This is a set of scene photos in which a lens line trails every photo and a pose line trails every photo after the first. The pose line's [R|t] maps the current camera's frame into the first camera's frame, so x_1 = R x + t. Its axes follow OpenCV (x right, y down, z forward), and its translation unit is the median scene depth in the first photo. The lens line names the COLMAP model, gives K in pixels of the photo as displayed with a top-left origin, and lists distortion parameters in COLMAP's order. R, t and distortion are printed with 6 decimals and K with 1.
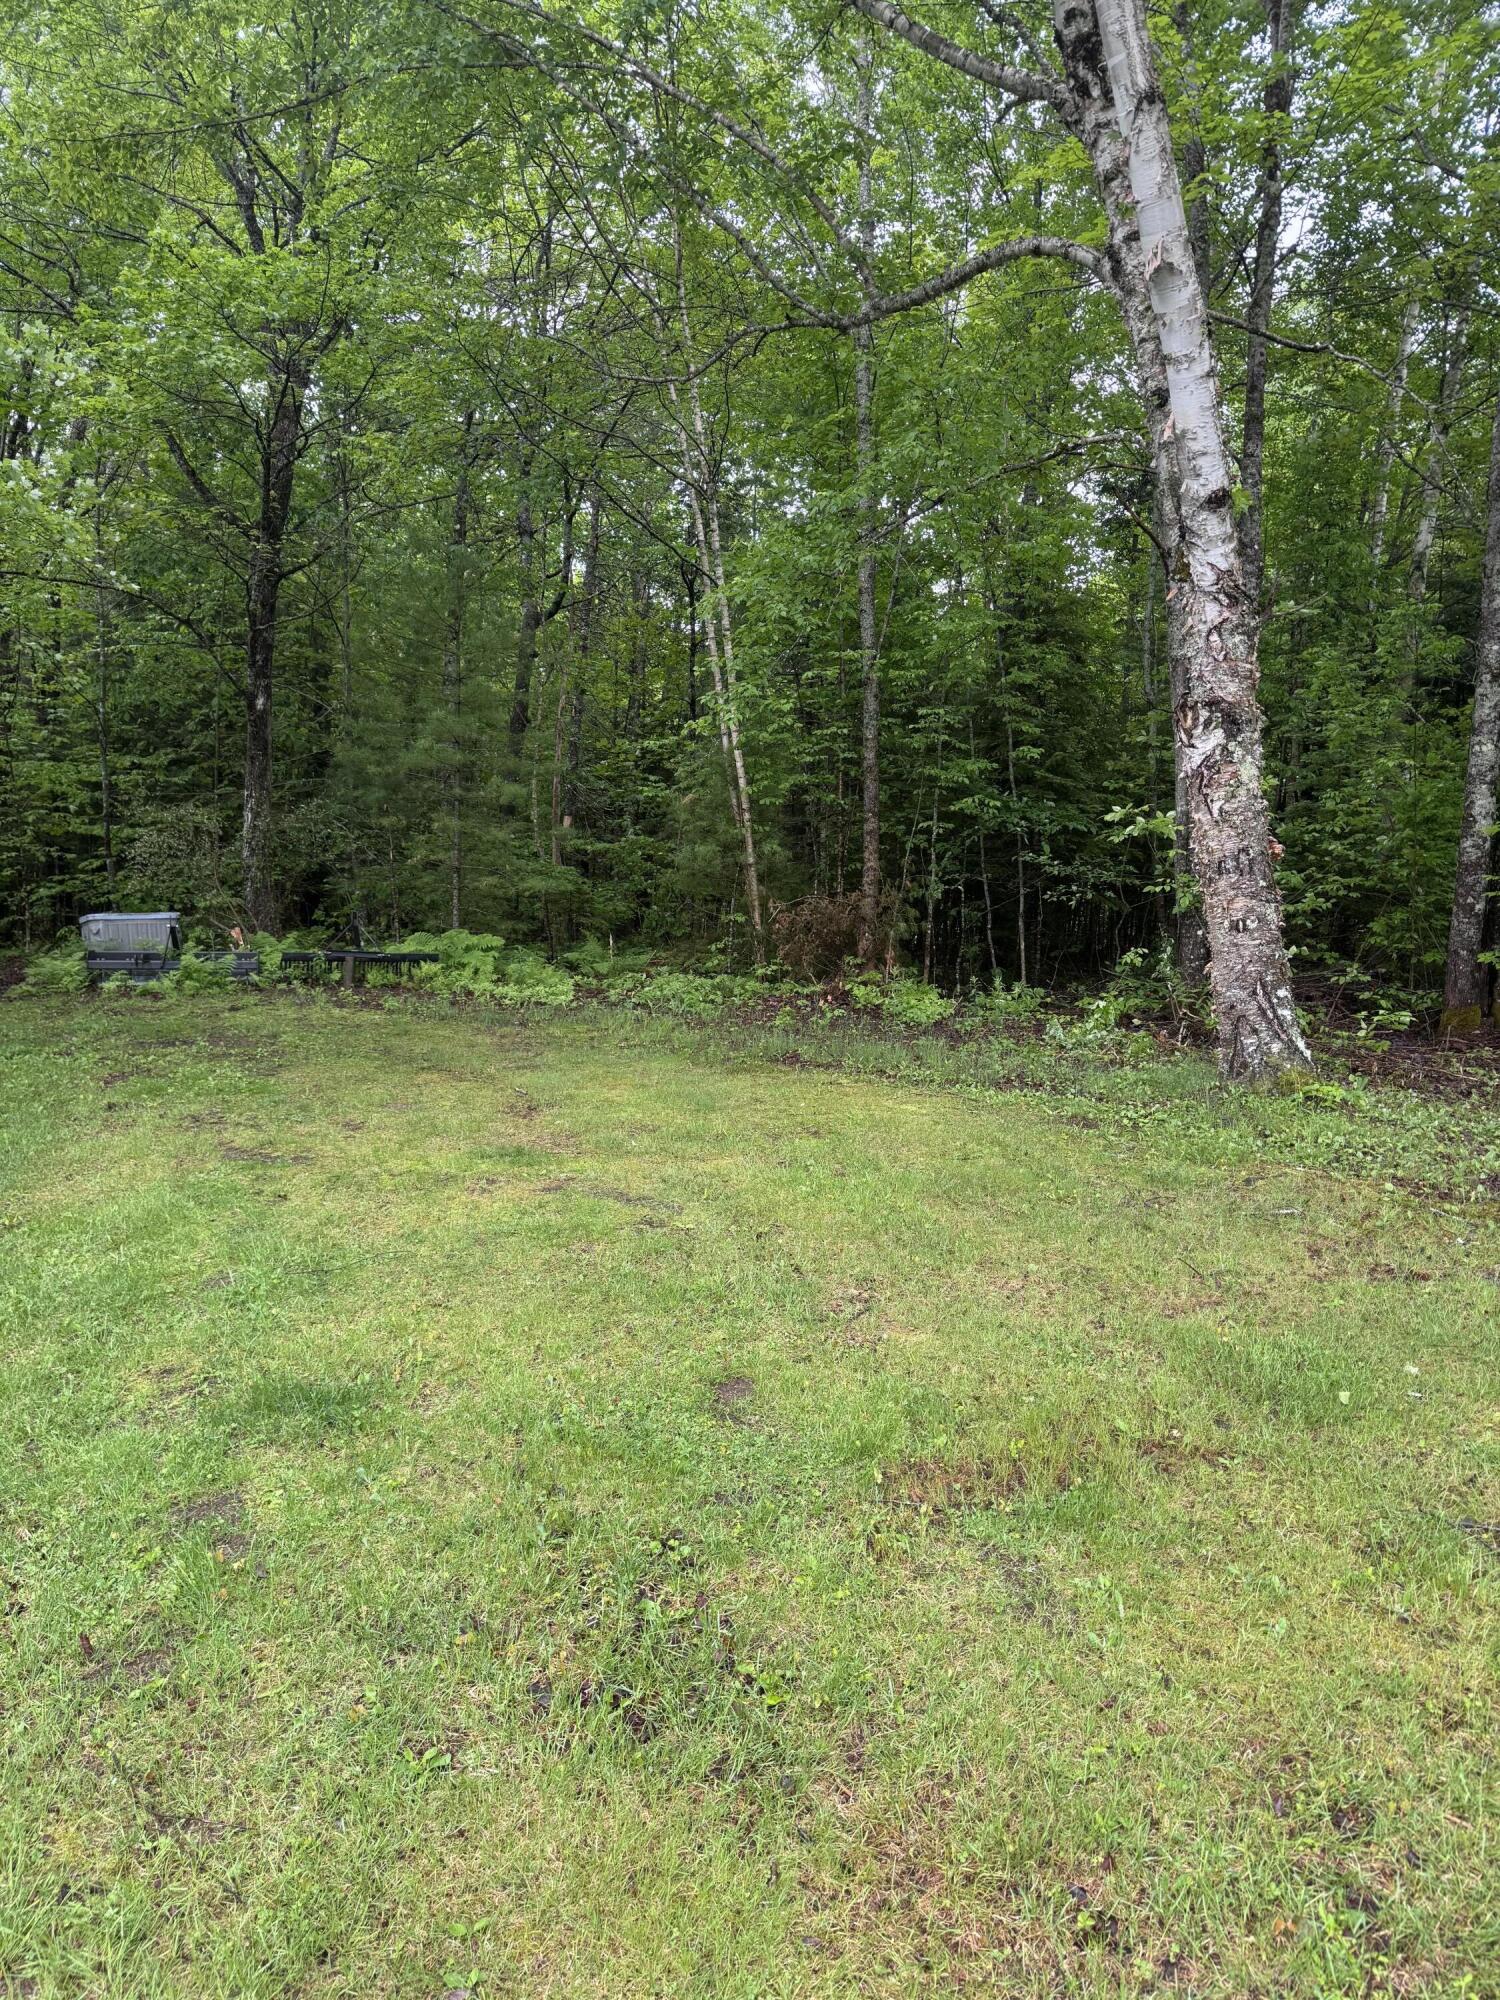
lens RADIAL K [[1379.5, 0, 759.1], [0, 1379.5, 1011.8], [0, 0, 1]] dist [0.036248, -0.043579]
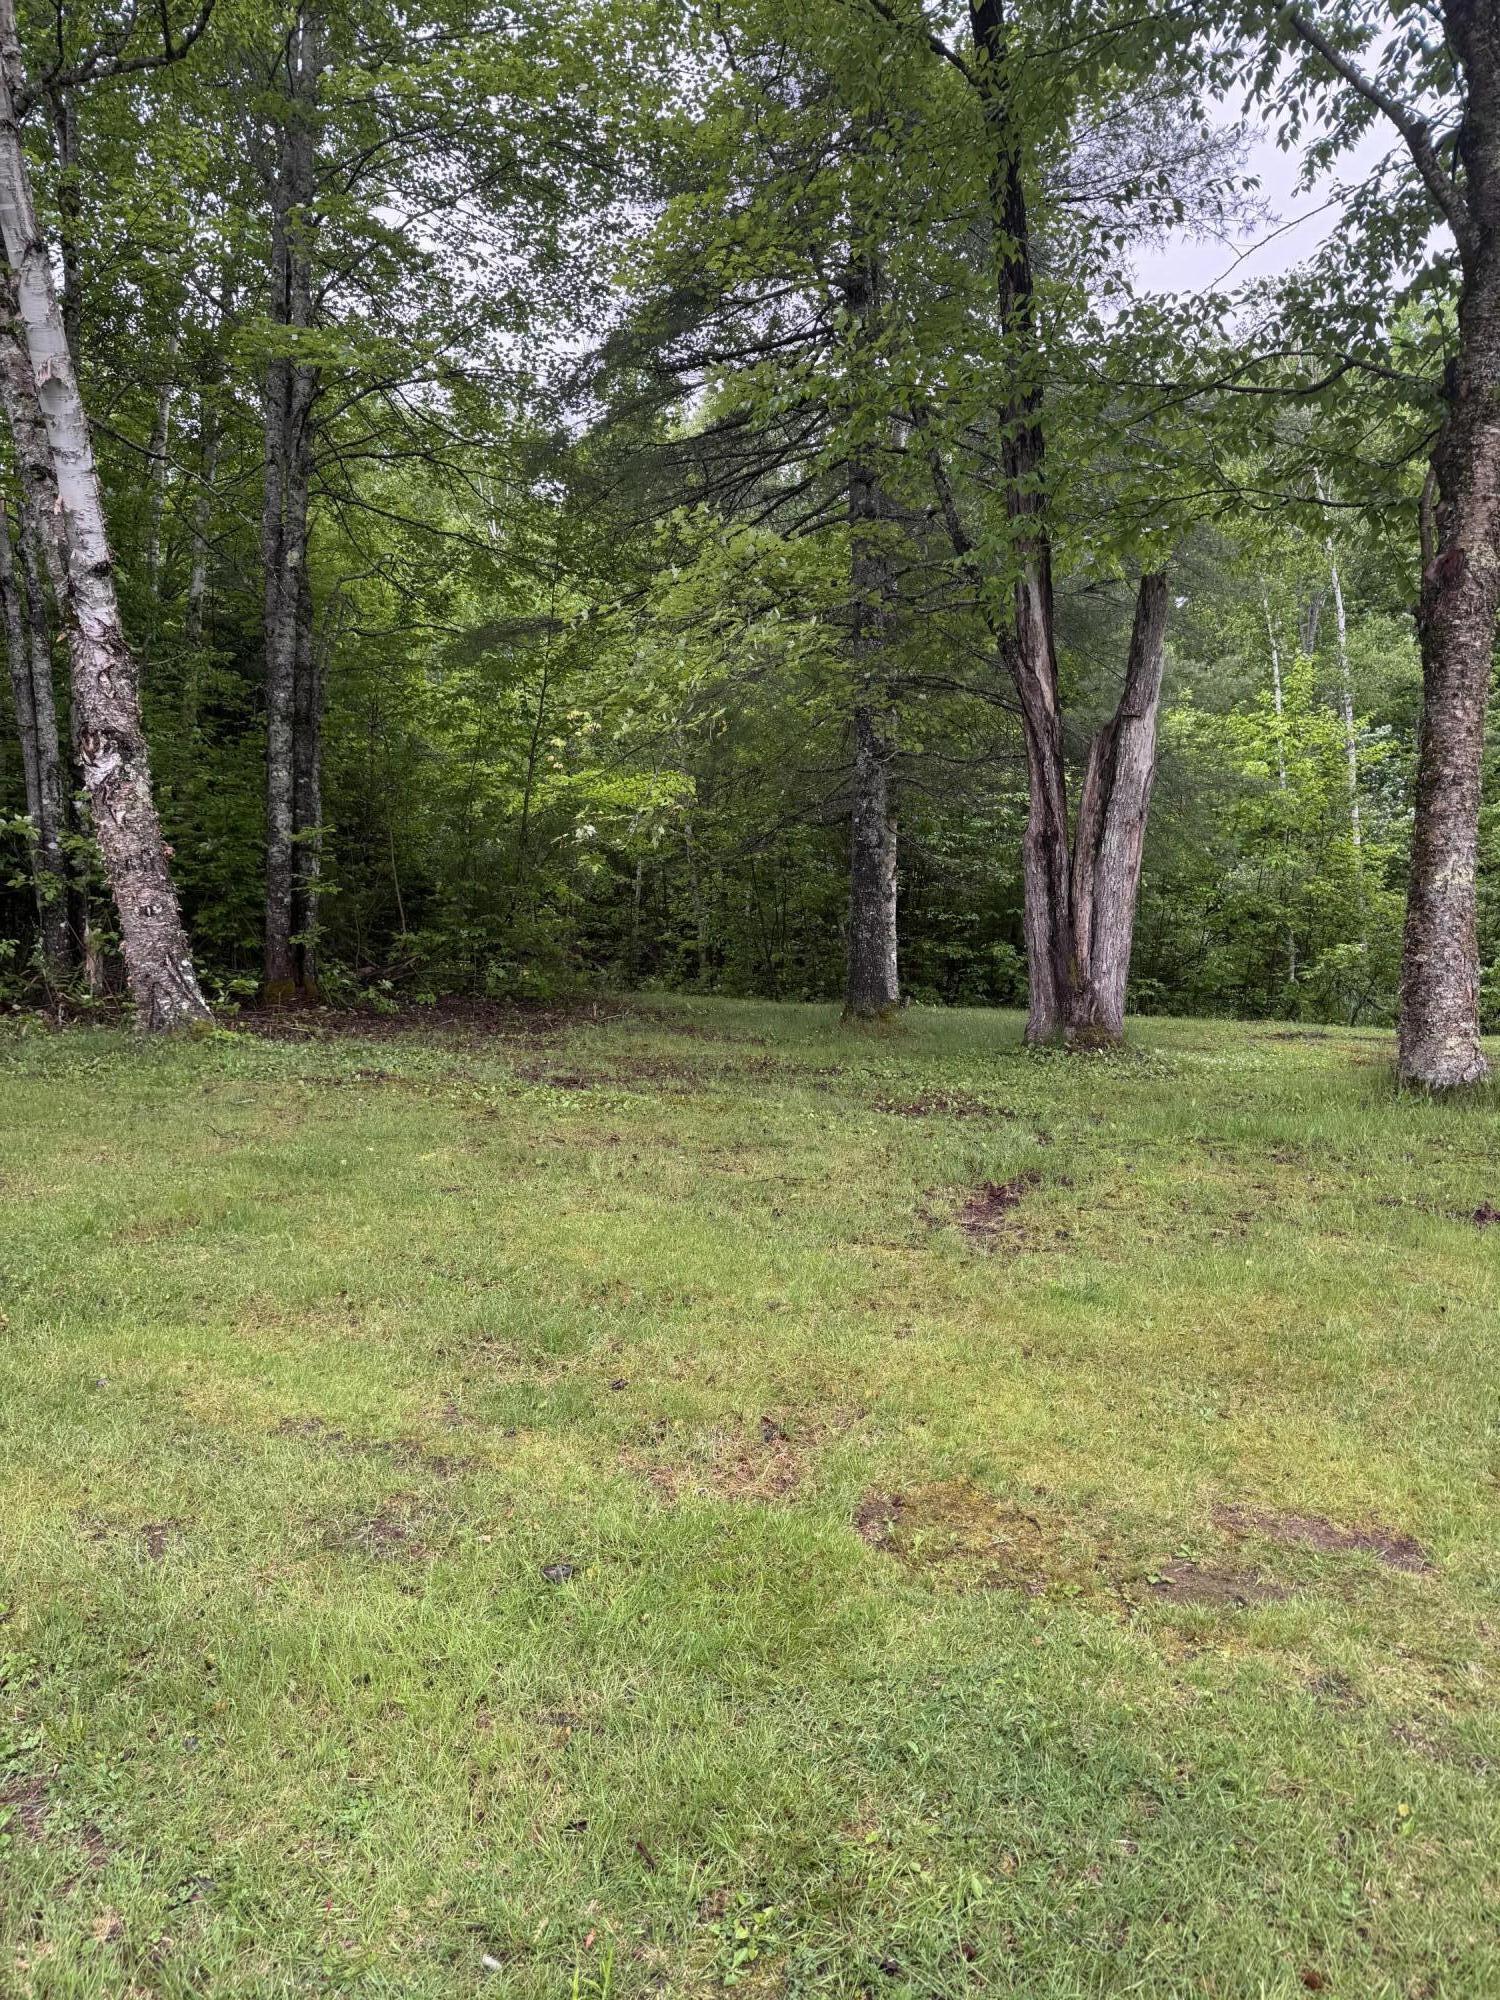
lens RADIAL K [[1379.5, 0, 748.5], [0, 1379.5, 996.4], [0, 0, 1]] dist [0.036248, -0.043579]
pose [[0.668096, -0.063047, 0.741399, -0.224692], [0.073680, 0.997112, 0.018398, 0.031723], [-0.740418, 0.042335, 0.670812, -0.243321]]
